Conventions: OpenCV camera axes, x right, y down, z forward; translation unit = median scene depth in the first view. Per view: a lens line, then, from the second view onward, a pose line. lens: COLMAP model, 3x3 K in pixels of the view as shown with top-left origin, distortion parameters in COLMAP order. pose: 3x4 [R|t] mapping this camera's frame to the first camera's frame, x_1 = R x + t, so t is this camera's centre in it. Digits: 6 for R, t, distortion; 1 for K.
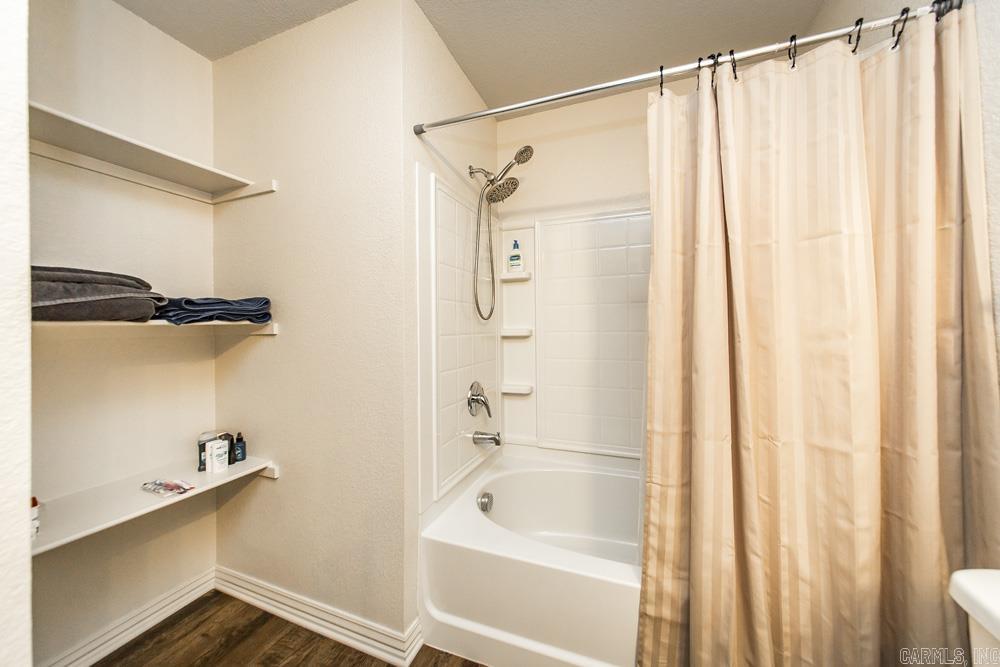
lens RADIAL K [[367.7, 0, 492.2], [0, 367.7, 327.6], [0, 0, 1]] dist [0.001142, -0.000604]
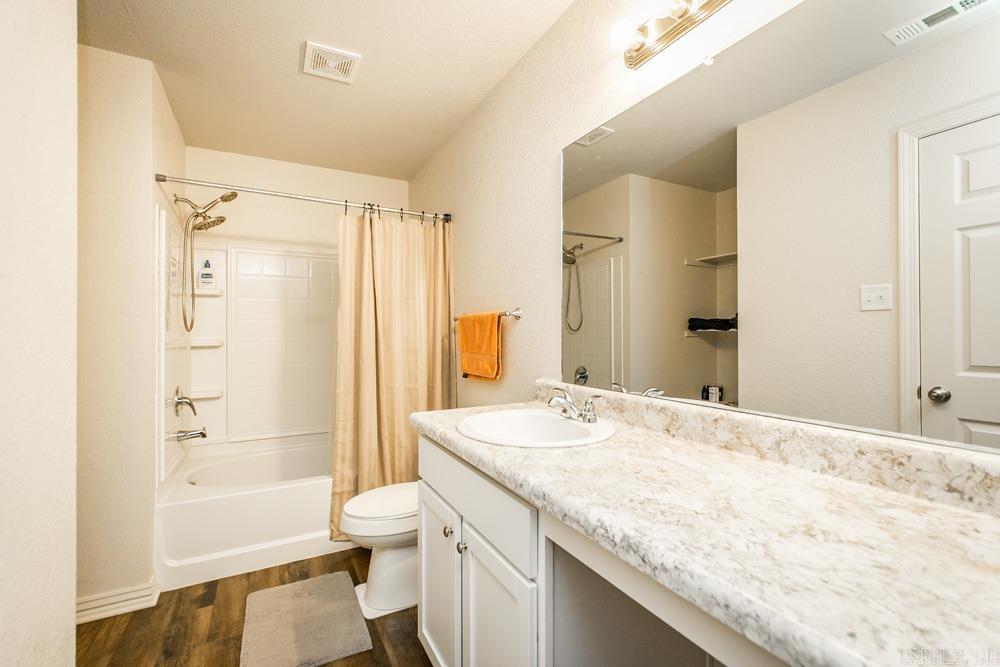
lens RADIAL K [[428.6, 0, 495.0], [0, 428.6, 324.4], [0, 0, 1]] dist [0.003361, 0.000236]
pose [[0.656130, 0.027335, 0.754153, -0.707547], [0.002185, 0.999271, -0.038120, 0.016795], [-0.754645, 0.026660, 0.655592, -1.045620]]
